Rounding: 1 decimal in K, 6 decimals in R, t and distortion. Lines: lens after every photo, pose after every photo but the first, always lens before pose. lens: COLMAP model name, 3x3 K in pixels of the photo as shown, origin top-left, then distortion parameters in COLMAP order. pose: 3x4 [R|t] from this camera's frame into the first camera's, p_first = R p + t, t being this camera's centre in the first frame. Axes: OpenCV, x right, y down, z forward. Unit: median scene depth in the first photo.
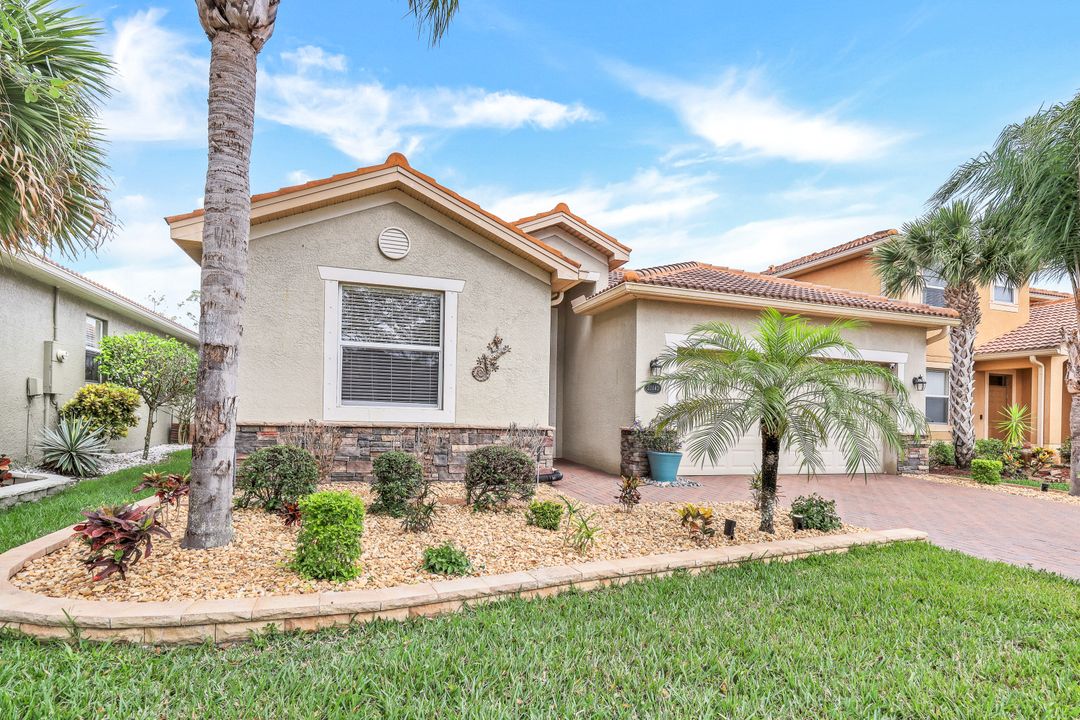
lens RADIAL K [[567.3, 0, 539.5], [0, 567.3, 416.0], [0, 0, 1]] dist [0.003232, -0.000258]
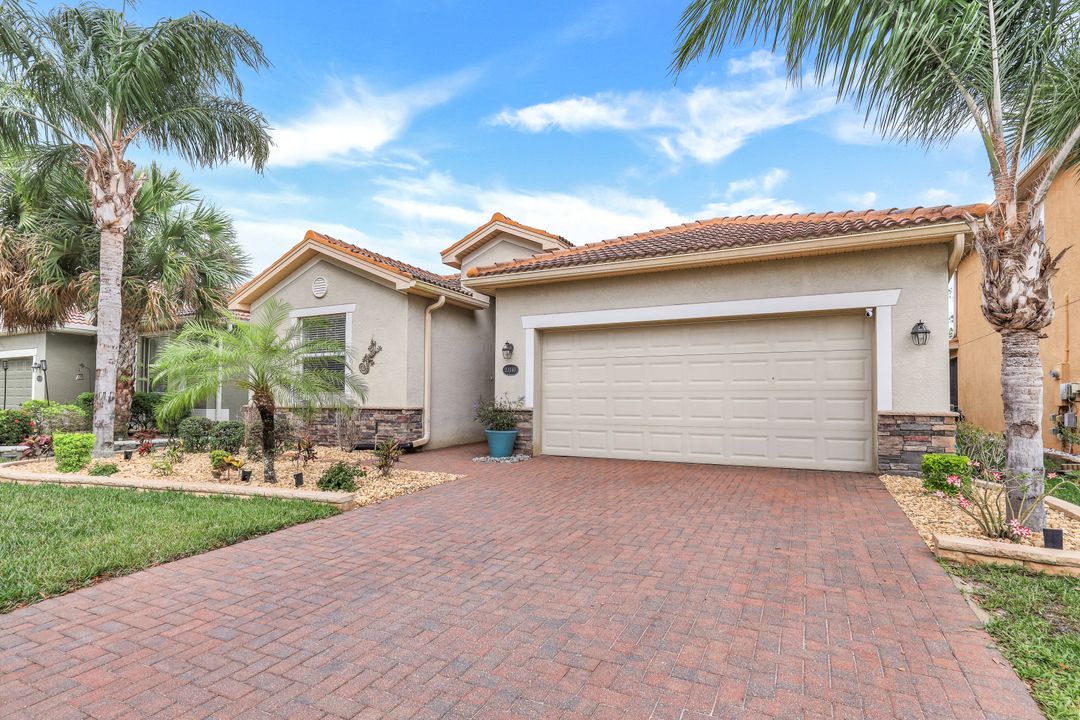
lens RADIAL K [[558.6, 0, 540.3], [0, 558.6, 386.1], [0, 0, 1]] dist [0.002587, 0.000072]
pose [[0.696550, -0.040686, -0.716354, 1.207662], [0.012915, 0.998940, -0.044178, 0.034071], [0.717392, 0.021520, 0.696337, 0.383351]]
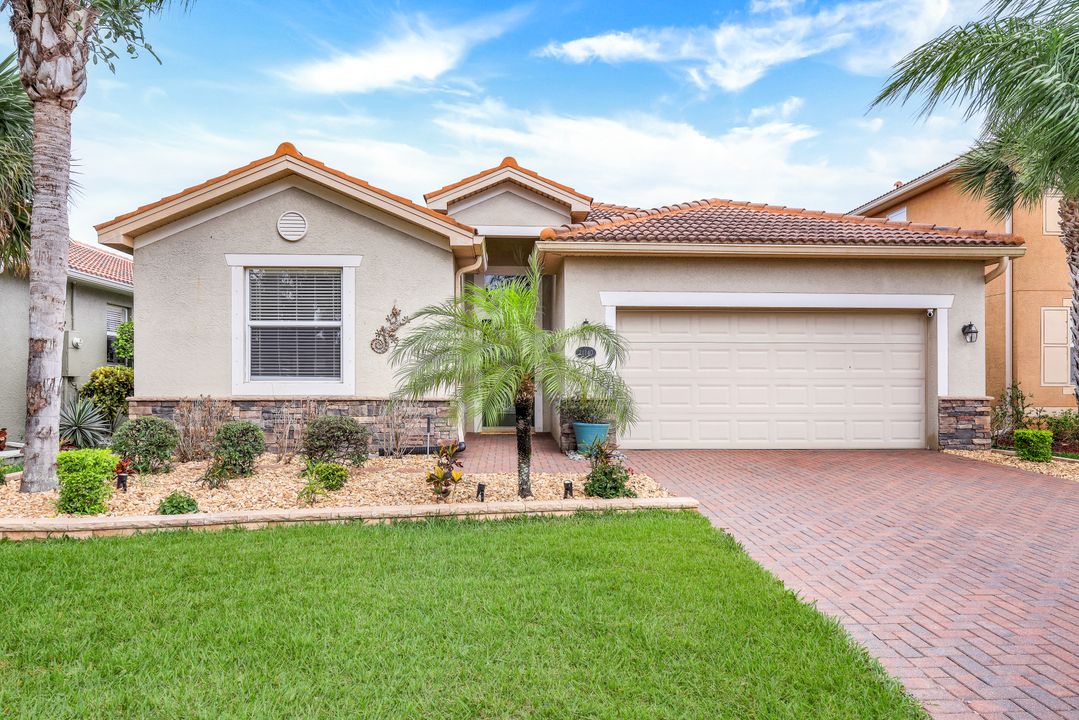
lens RADIAL K [[711.5, 0, 541.4], [0, 711.5, 383.9], [0, 0, 1]] dist [-0.001739, 0.003569]
pose [[0.962511, -0.023338, -0.270238, 0.537282], [0.022105, 0.999727, -0.007605, 0.009501], [0.270342, 0.001346, 0.962764, -0.147694]]
